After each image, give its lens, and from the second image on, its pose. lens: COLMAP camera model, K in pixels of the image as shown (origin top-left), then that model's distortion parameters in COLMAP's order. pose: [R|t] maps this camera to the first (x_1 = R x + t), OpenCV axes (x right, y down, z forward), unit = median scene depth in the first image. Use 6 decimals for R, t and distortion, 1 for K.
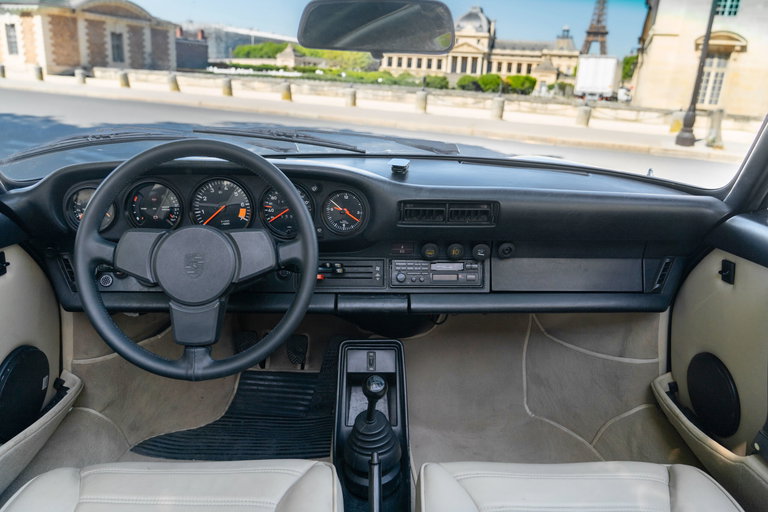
lens RADIAL K [[551.1, 0, 381.7], [0, 551.1, 257.3], [0, 0, 1]] dist [-0.031389, 0.010435]
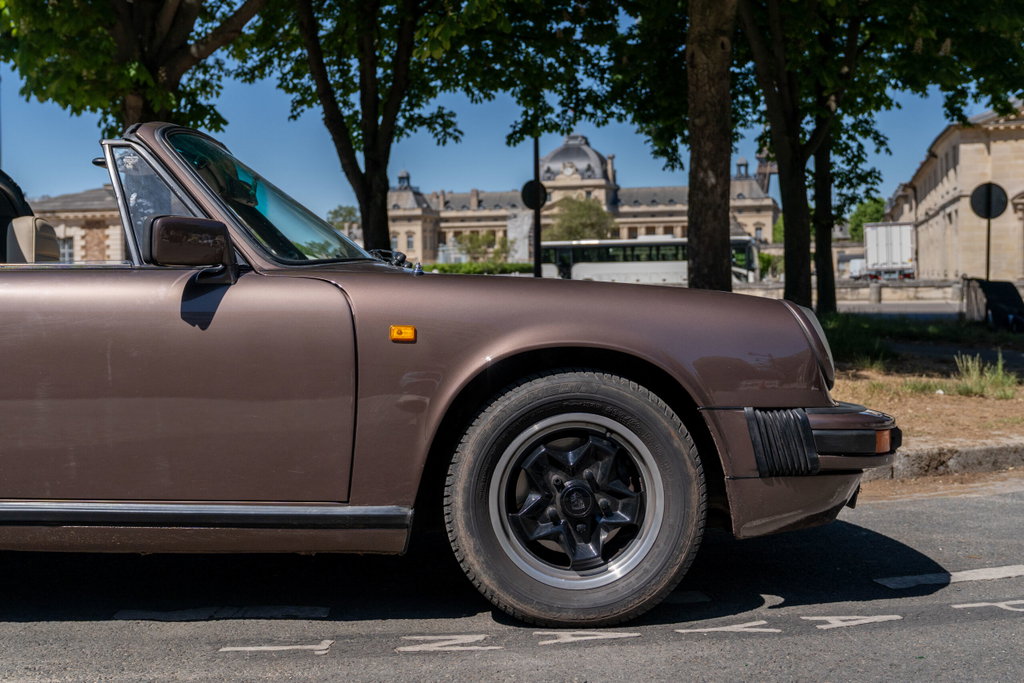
lens RADIAL K [[1181.2, 0, 525.5], [0, 1181.2, 286.8], [0, 0, 1]] dist [-0.000721, 0.000000]
pose [[0.987190, -0.078525, 0.138887, -0.273338], [0.115846, 0.951339, -0.285541, 0.102459], [-0.109707, 0.297973, 0.948249, -0.386449]]
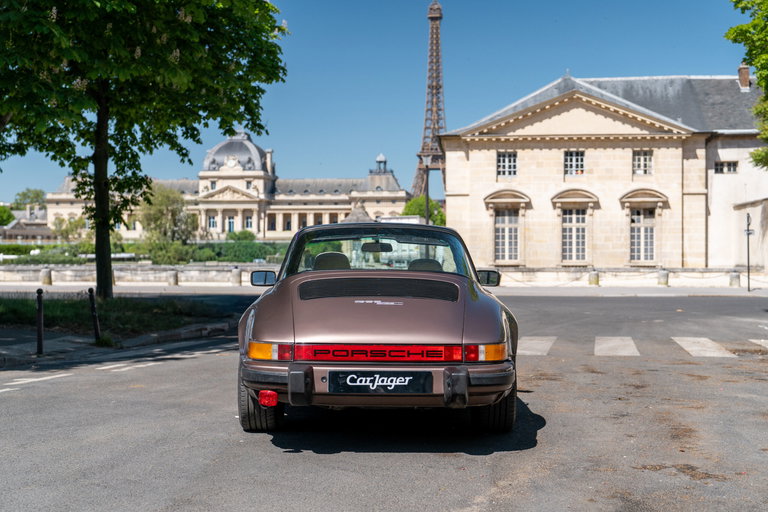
lens RADIAL K [[1034.5, 0, 384.6], [0, 1034.5, 250.5], [0, 0, 1]] dist [0.004811, 0.000000]
pose [[0.955085, -0.063047, 0.289546, -0.101121], [0.146951, 0.949265, -0.278029, 0.126346], [-0.257327, 0.308091, 0.915895, -0.437984]]
